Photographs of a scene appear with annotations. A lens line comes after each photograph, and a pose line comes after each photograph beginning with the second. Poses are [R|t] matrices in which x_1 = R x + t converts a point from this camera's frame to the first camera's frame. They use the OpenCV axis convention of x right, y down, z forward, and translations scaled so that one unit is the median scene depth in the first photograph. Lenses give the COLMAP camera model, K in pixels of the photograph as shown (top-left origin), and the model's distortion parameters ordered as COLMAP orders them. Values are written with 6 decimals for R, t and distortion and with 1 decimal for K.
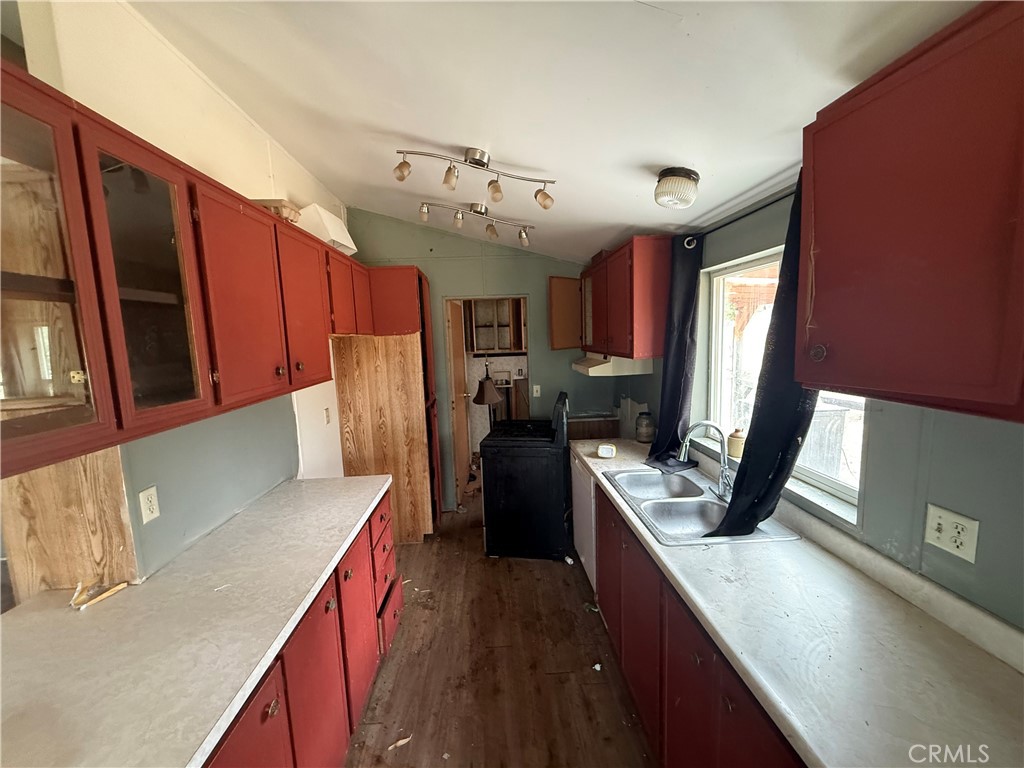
lens RADIAL K [[408.6, 0, 507.5], [0, 408.6, 387.1], [0, 0, 1]] dist [0.001304, 0.000129]
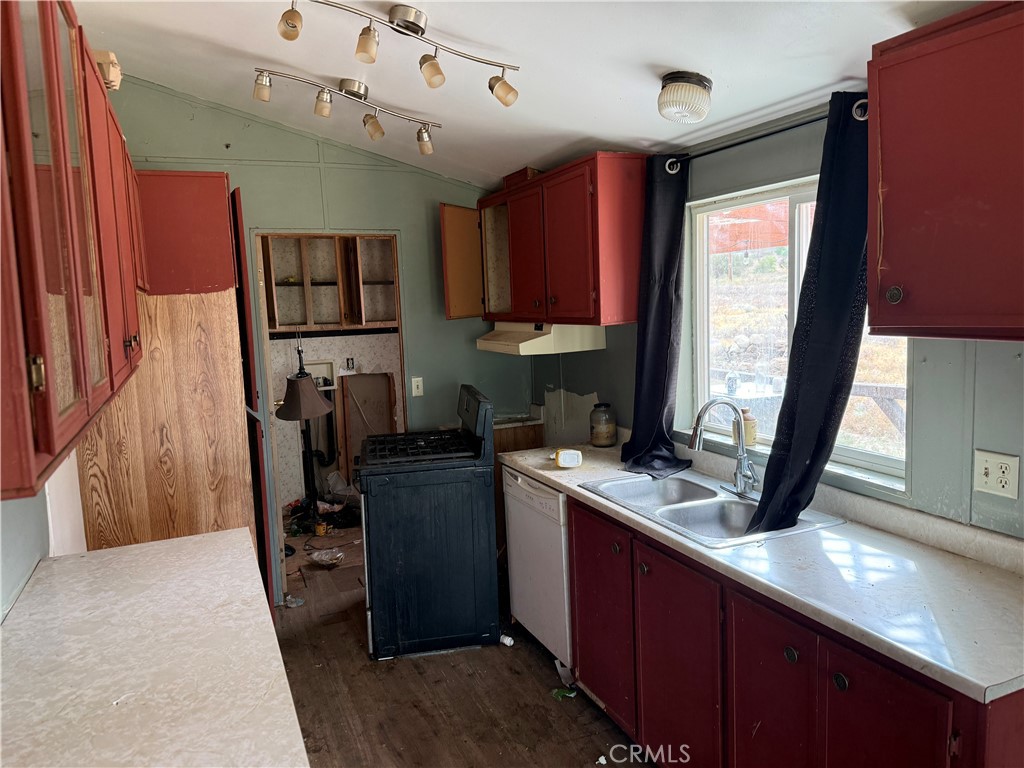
lens RADIAL K [[722.6, 0, 511.7], [0, 722.6, 379.2], [0, 0, 1]] dist [0.084308, -0.122231]
pose [[0.933358, -0.041968, 0.356486, -0.316816], [0.052160, 0.998458, -0.019022, 0.045682], [-0.355138, 0.036348, 0.934107, -0.127274]]
